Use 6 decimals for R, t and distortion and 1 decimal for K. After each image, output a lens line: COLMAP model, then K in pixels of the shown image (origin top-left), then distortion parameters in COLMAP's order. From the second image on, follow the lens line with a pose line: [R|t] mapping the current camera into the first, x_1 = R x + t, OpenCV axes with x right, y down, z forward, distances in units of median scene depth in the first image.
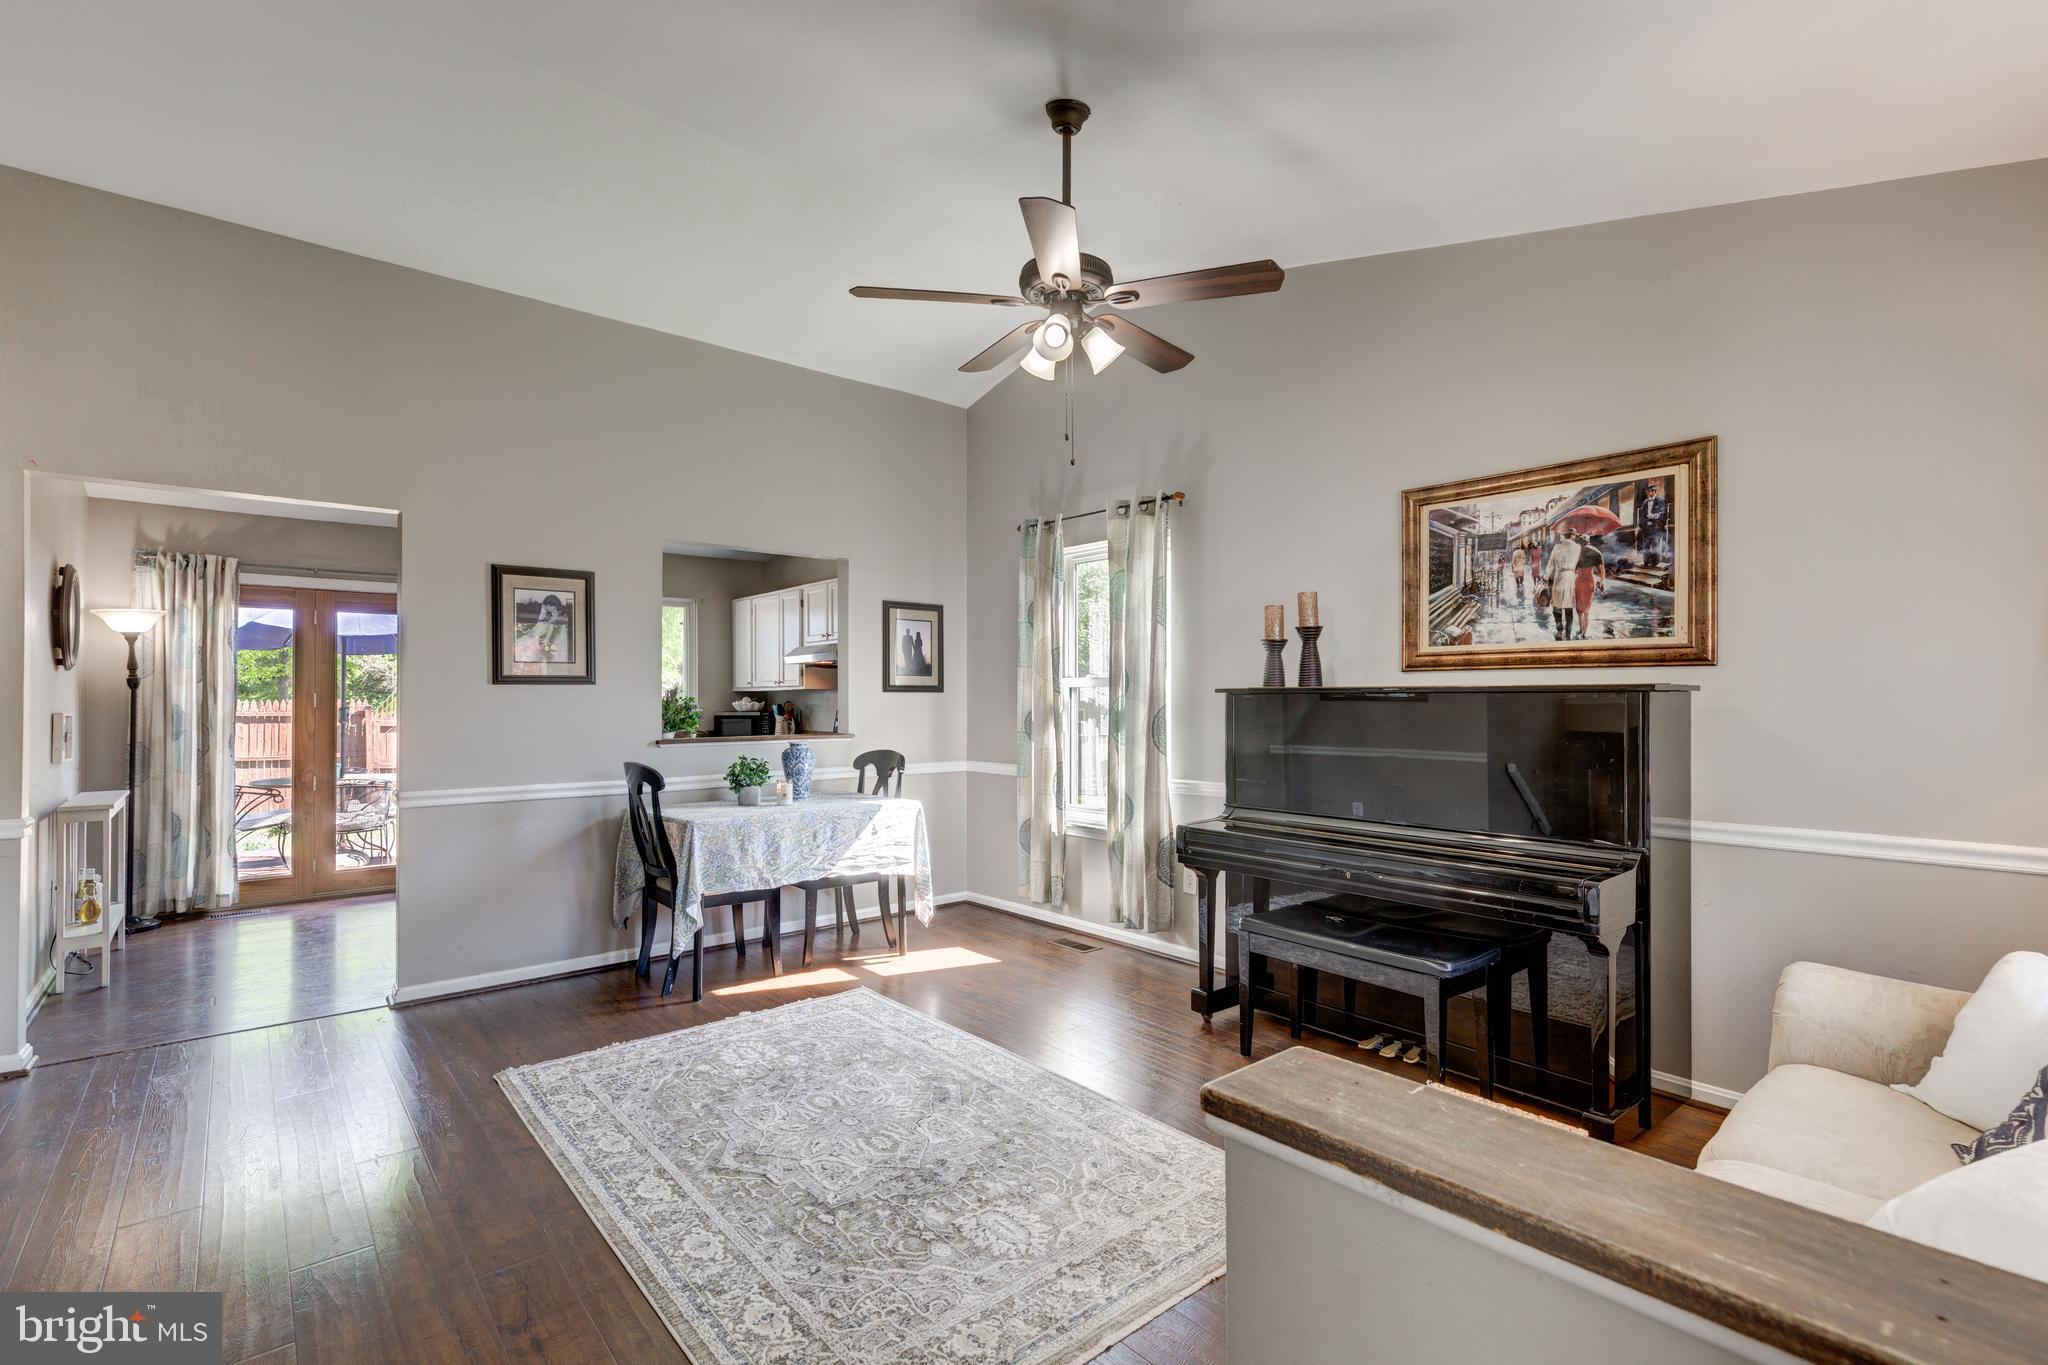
lens RADIAL K [[934.7, 0, 1022.9], [0, 934.7, 692.6], [0, 0, 1]] dist [-0.001587, -0.000223]
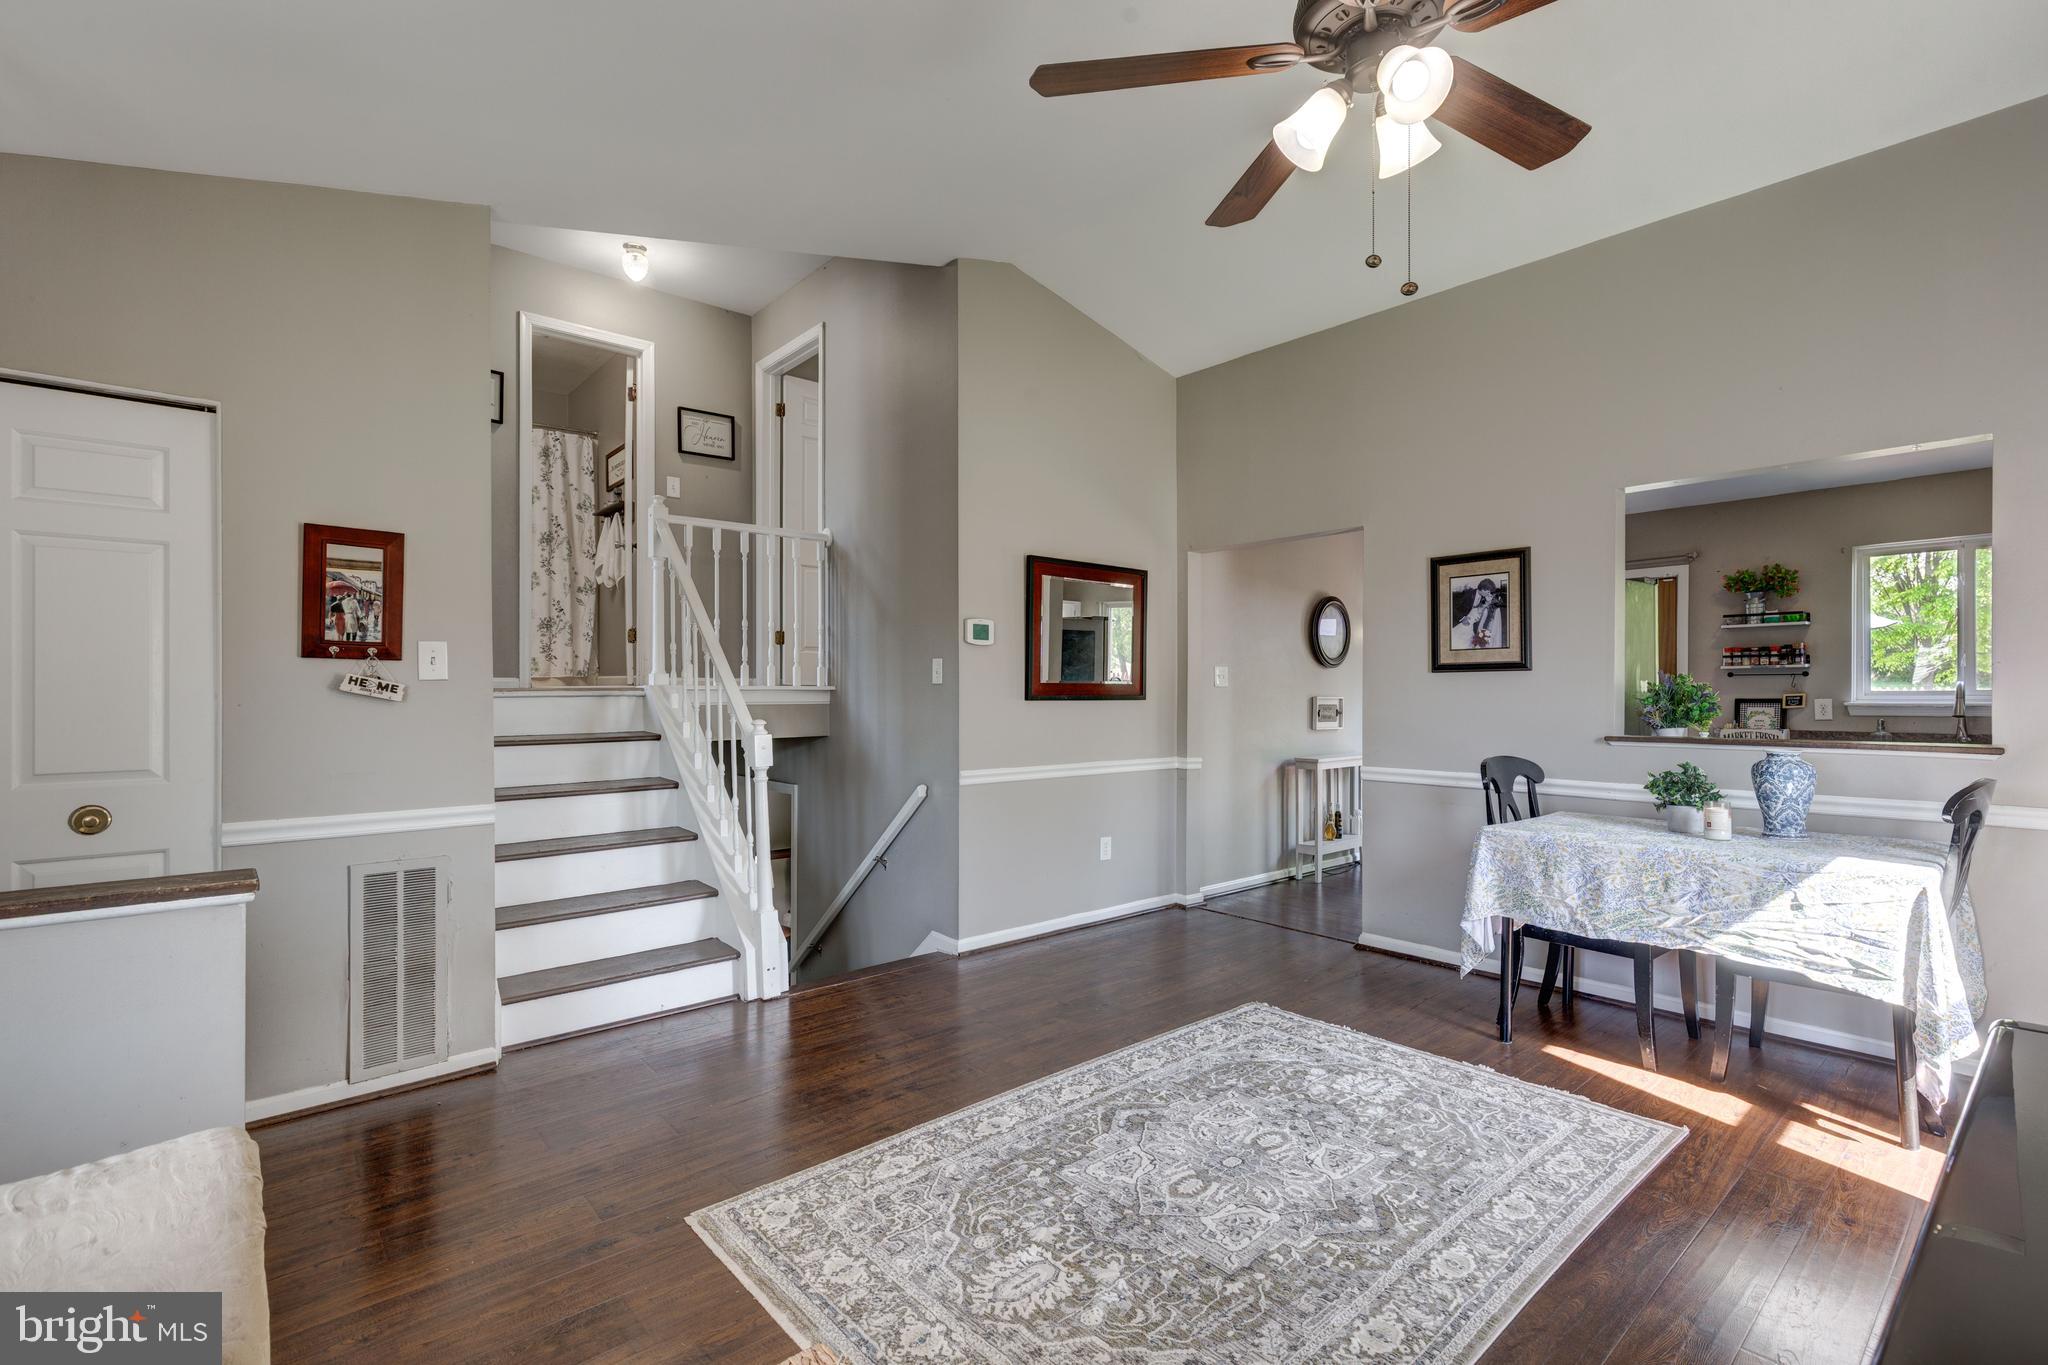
lens RADIAL K [[910.2, 0, 1019.3], [0, 910.2, 693.0], [0, 0, 1]] dist [0.002833, 0.000270]
pose [[0.021162, 0.003142, -0.999771, 0.406091], [0.009982, 0.999945, 0.003354, 0.005102], [0.999726, -0.010051, 0.021130, 0.472287]]
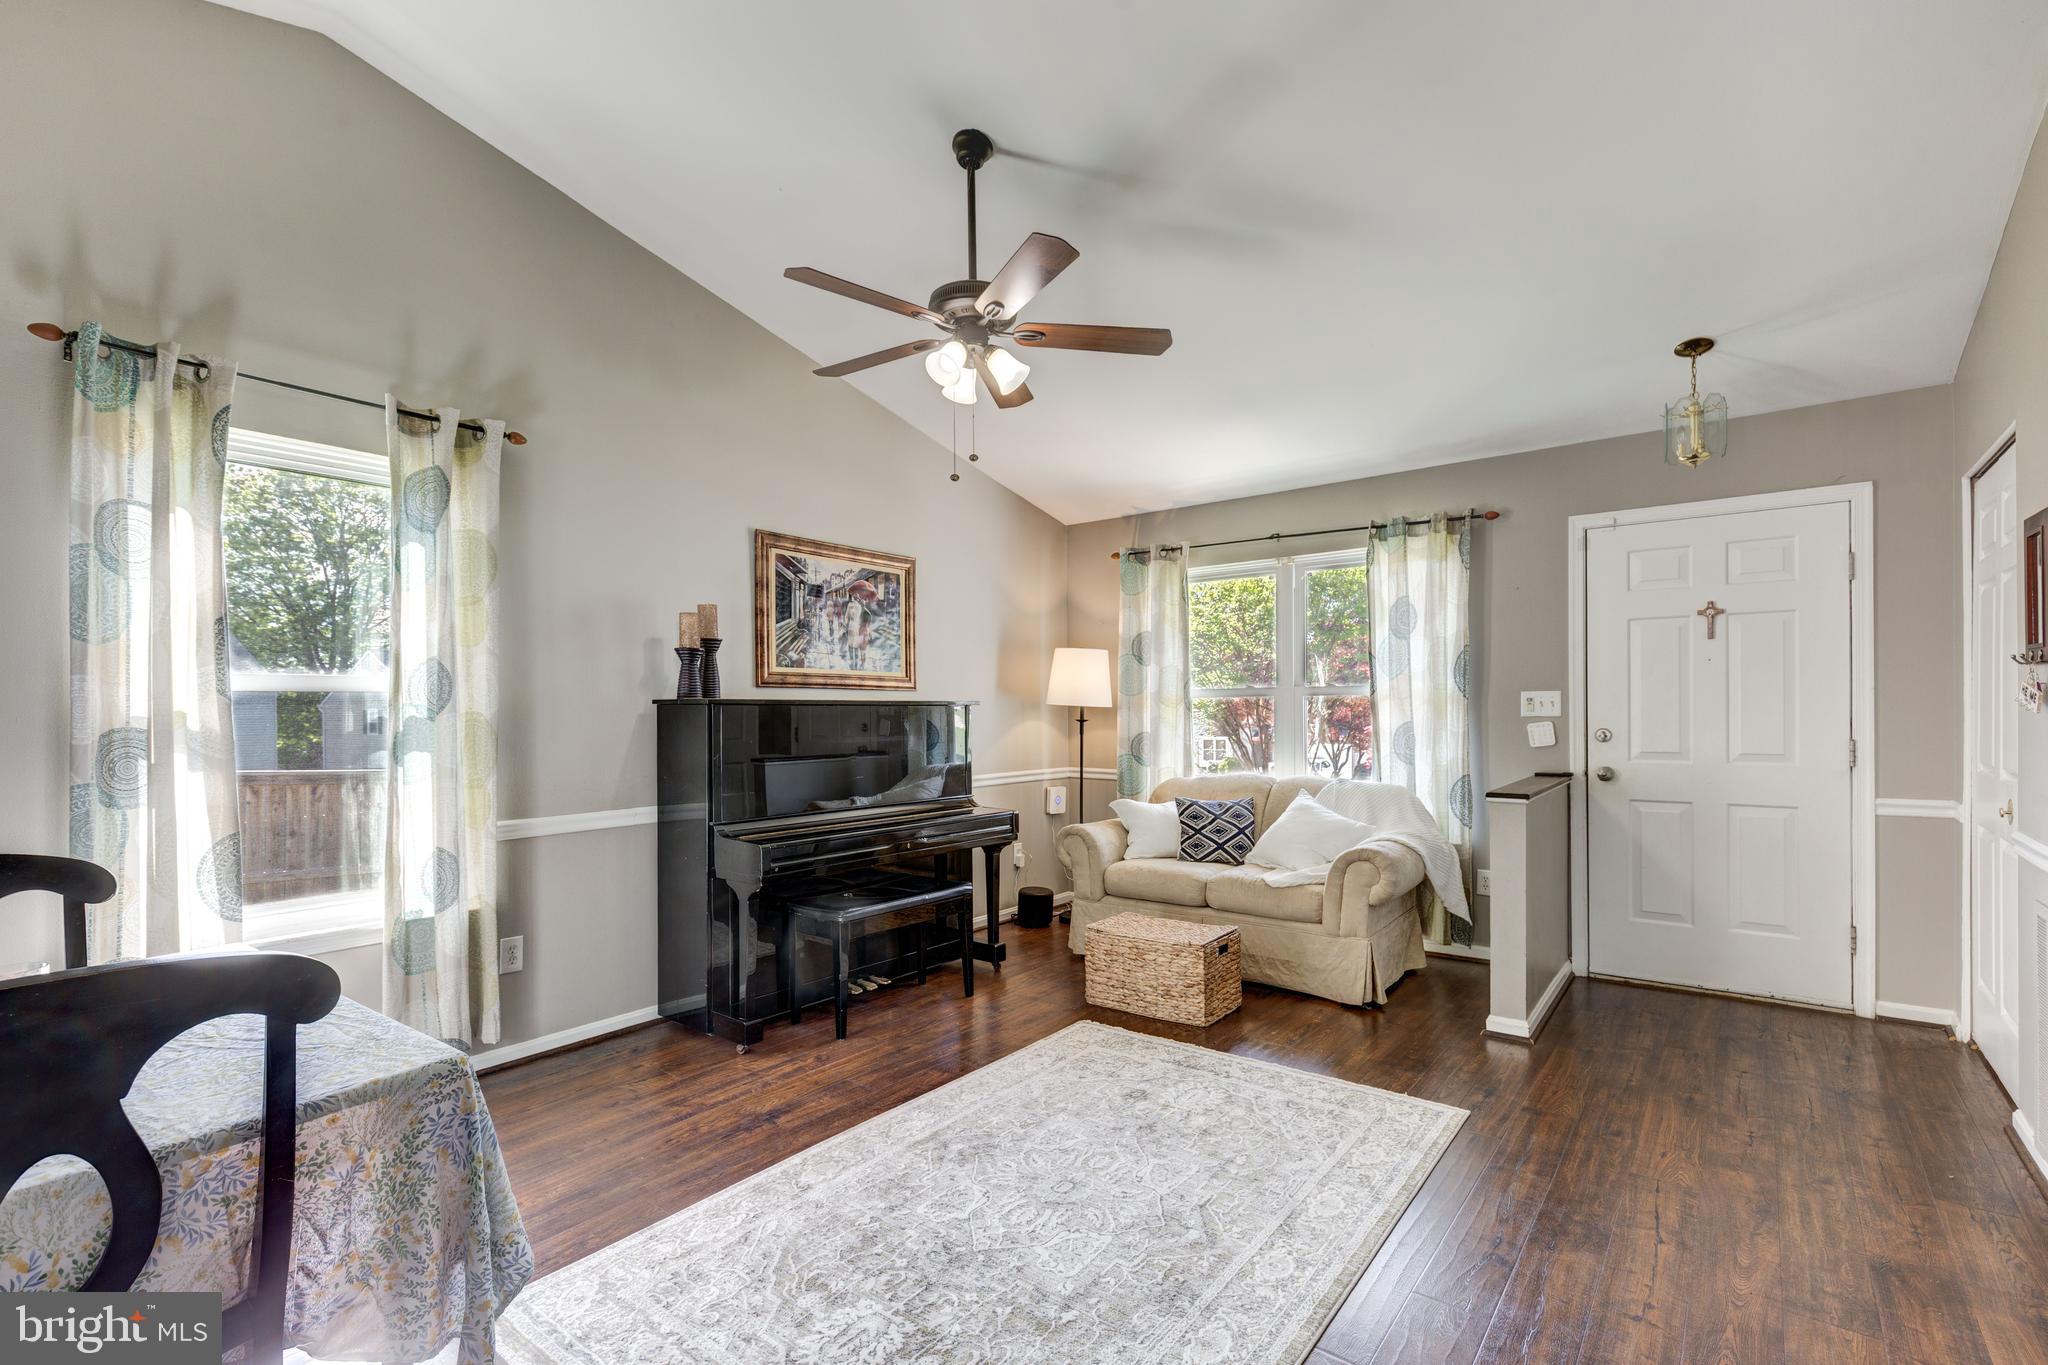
lens RADIAL K [[933.5, 0, 1027.1], [0, 933.5, 703.4], [0, 0, 1]] dist [0.001374, -0.000344]
pose [[-0.220780, 0.011752, 0.975253, -0.620672], [0.000444, 0.999929, -0.011949, 0.009242], [-0.975324, -0.002205, -0.220769, 0.737866]]
